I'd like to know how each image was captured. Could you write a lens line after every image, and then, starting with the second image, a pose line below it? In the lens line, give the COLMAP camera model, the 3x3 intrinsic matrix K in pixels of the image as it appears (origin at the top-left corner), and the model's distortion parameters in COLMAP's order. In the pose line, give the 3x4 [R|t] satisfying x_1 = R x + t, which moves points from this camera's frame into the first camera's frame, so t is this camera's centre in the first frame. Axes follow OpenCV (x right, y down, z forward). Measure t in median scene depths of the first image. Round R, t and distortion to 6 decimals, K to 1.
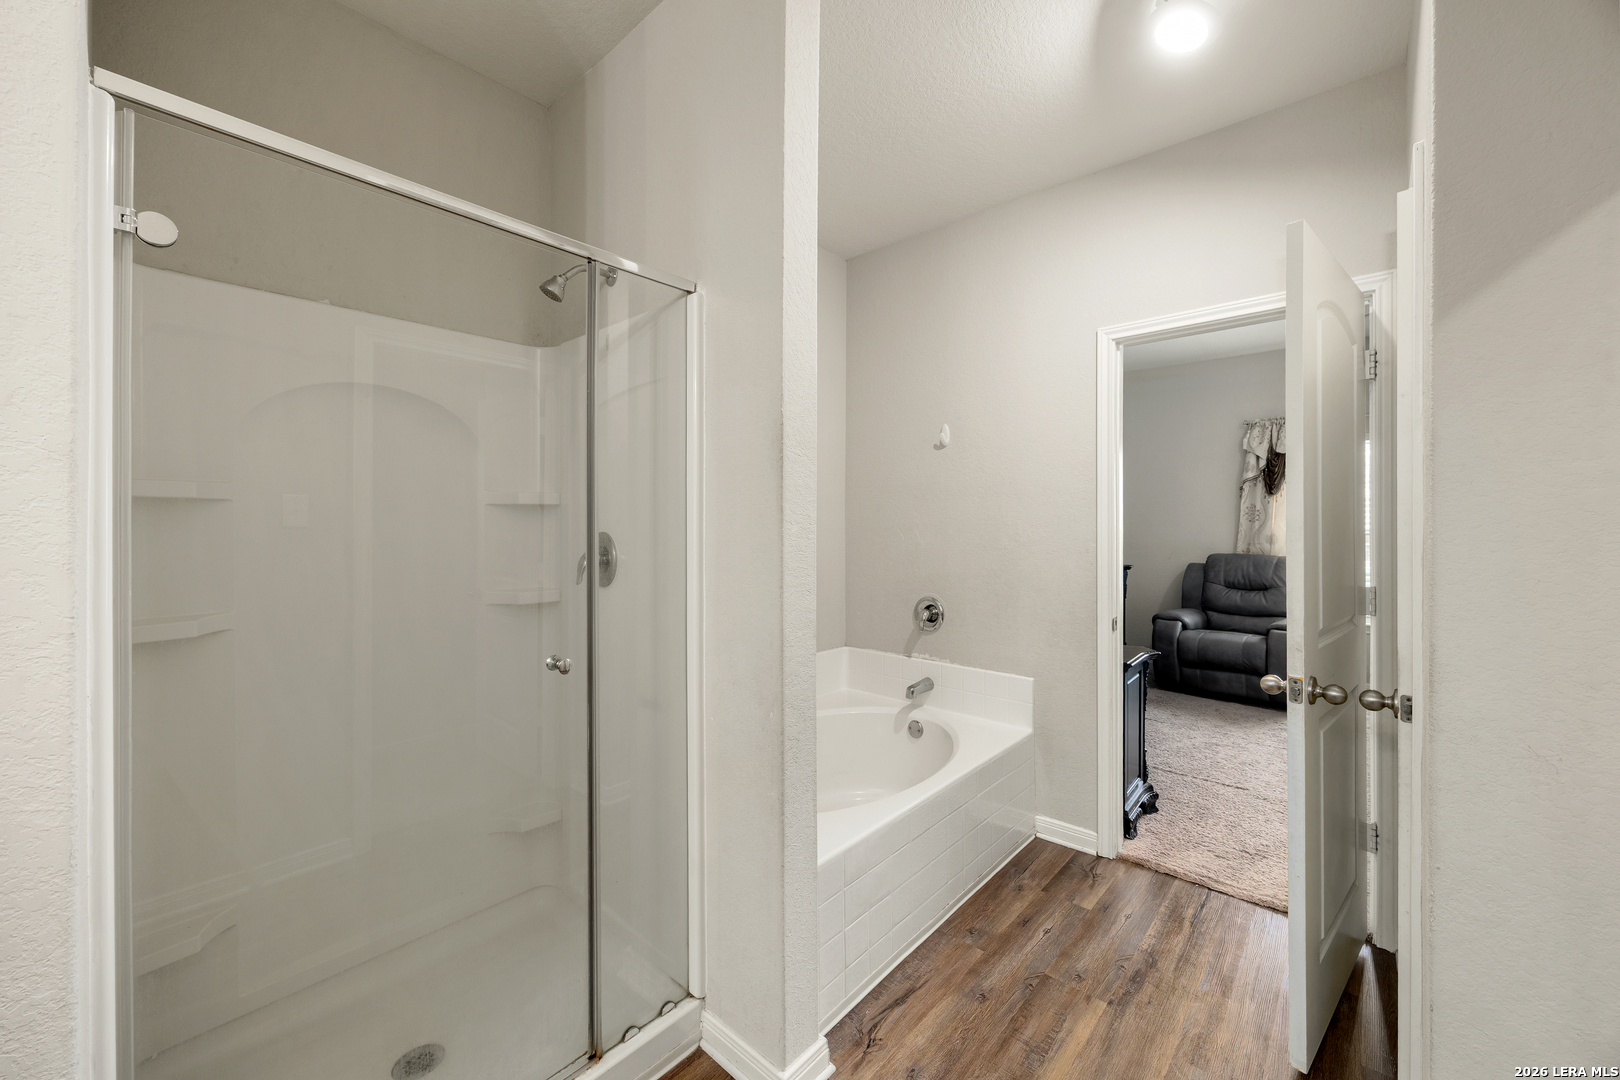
lens RADIAL K [[628.4, 0, 810.9], [0, 628.4, 531.0], [0, 0, 1]] dist [0.000555, -0.000312]
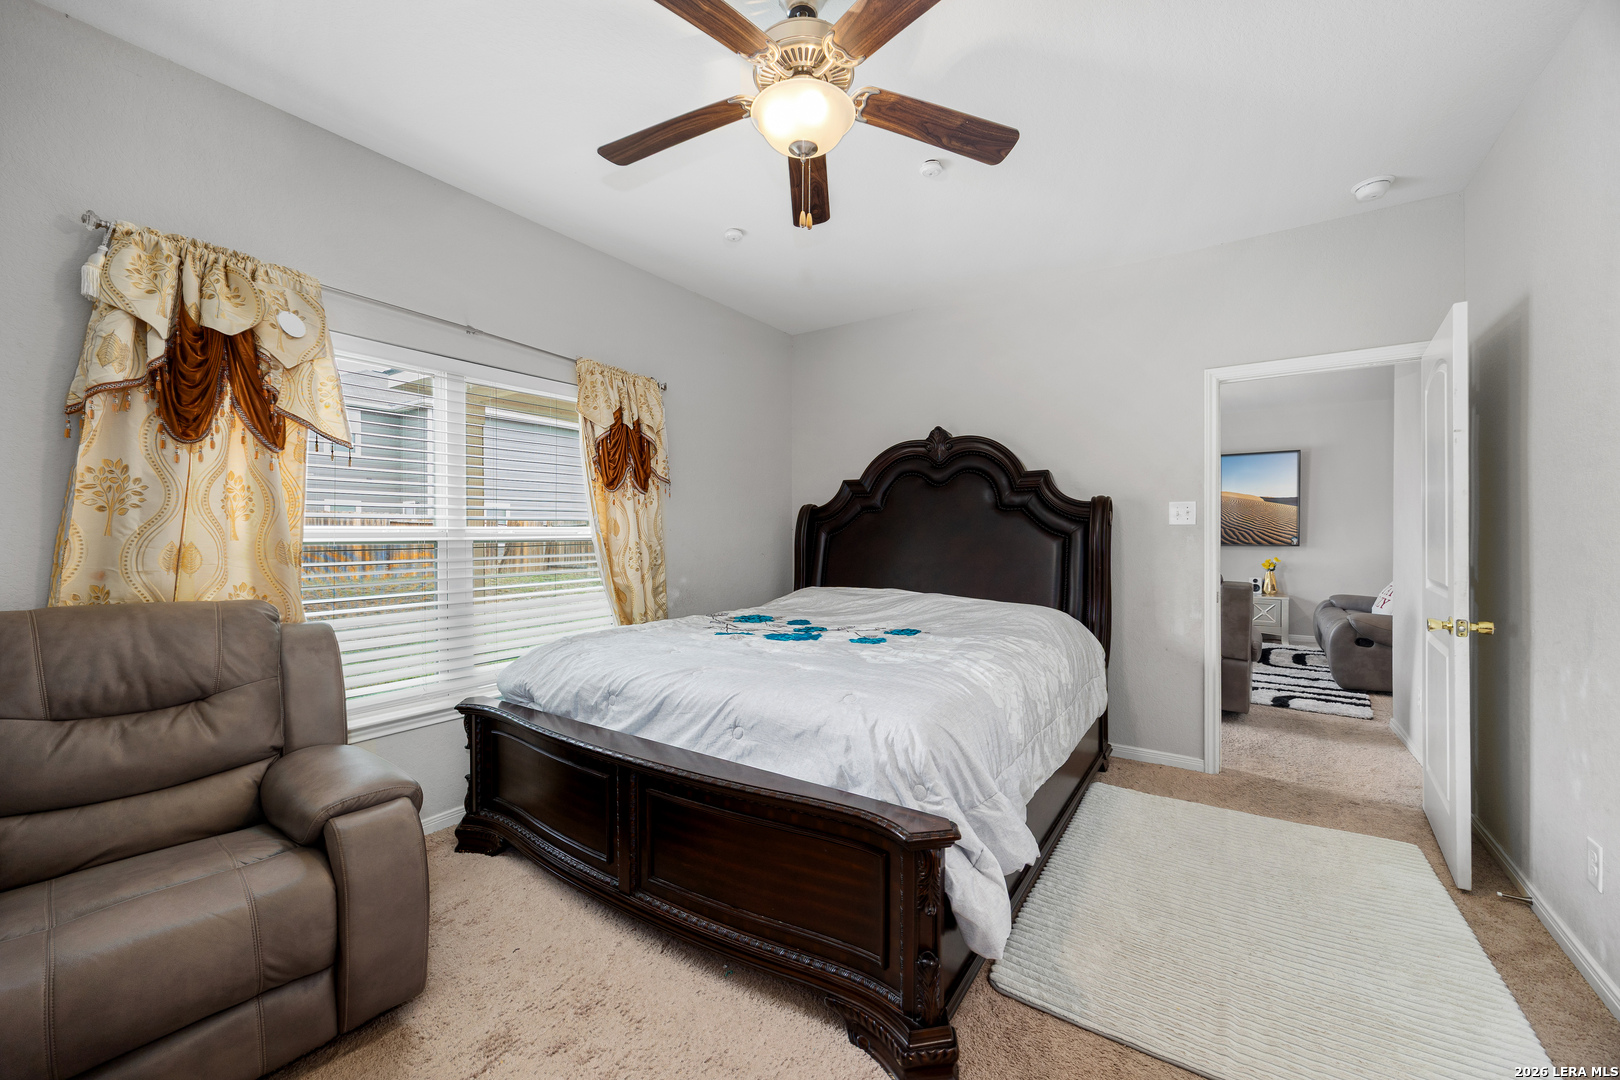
lens RADIAL K [[628.4, 0, 811.5], [0, 628.4, 533.2], [0, 0, 1]] dist [0.000555, -0.000312]
pose [[-0.135034, -0.001939, 0.990839, 0.306635], [0.011468, 0.999928, 0.003520, 0.001280], [-0.990775, 0.011838, -0.135002, 0.671943]]
